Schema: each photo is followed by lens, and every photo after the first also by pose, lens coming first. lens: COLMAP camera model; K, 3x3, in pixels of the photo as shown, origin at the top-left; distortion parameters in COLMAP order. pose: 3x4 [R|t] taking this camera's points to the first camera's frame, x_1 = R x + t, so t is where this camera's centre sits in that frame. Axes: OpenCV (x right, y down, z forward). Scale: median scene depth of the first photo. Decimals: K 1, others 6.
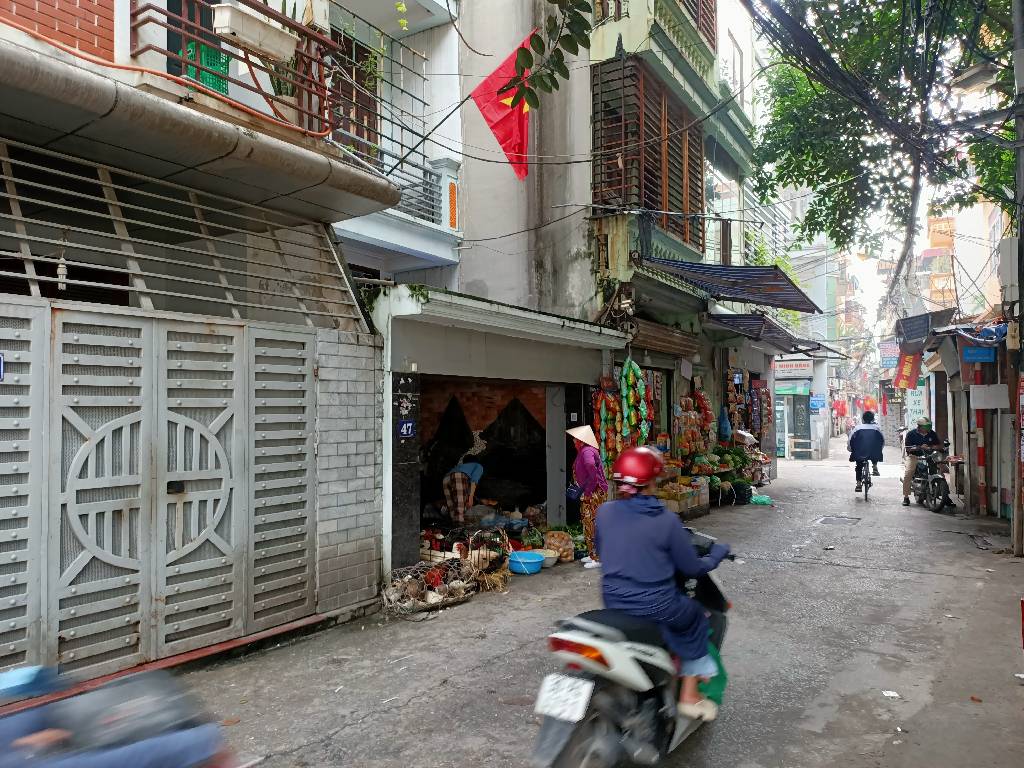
lens RADIAL K [[726.5, 0, 512.0], [0, 726.5, 384.0], [0, 0, 1]] dist [0.081713, -0.138583]
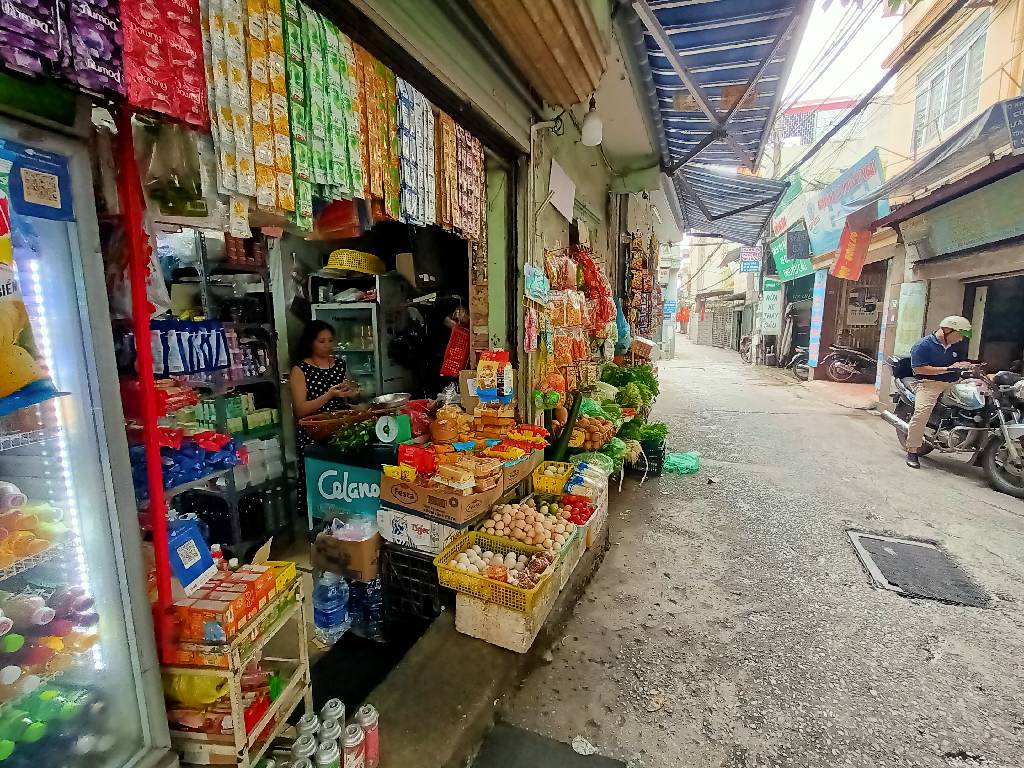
lens RADIAL K [[465.8, 0, 513.6], [0, 465.8, 394.3], [0, 0, 1]] dist [0.000842, -0.000062]
pose [[0.989969, -0.023573, 0.139307, 0.208167], [-0.002926, 0.982352, 0.187020, 0.052683], [-0.141257, -0.185552, 0.972428, 0.876194]]
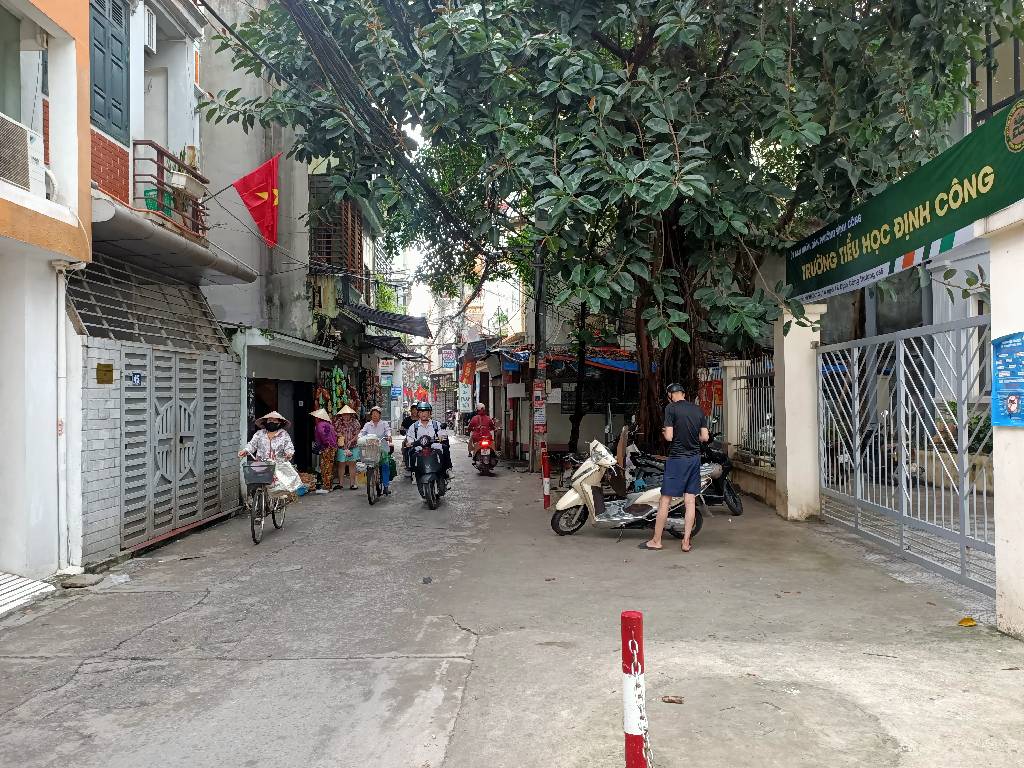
lens RADIAL K [[726.5, 0, 512.0], [0, 726.5, 384.0], [0, 0, 1]] dist [0.081713, -0.138583]
pose [[0.827278, 0.009290, 0.561716, -0.398086], [-0.018637, 0.999767, 0.010913, -0.020076], [-0.561484, -0.019497, 0.827258, -0.514676]]
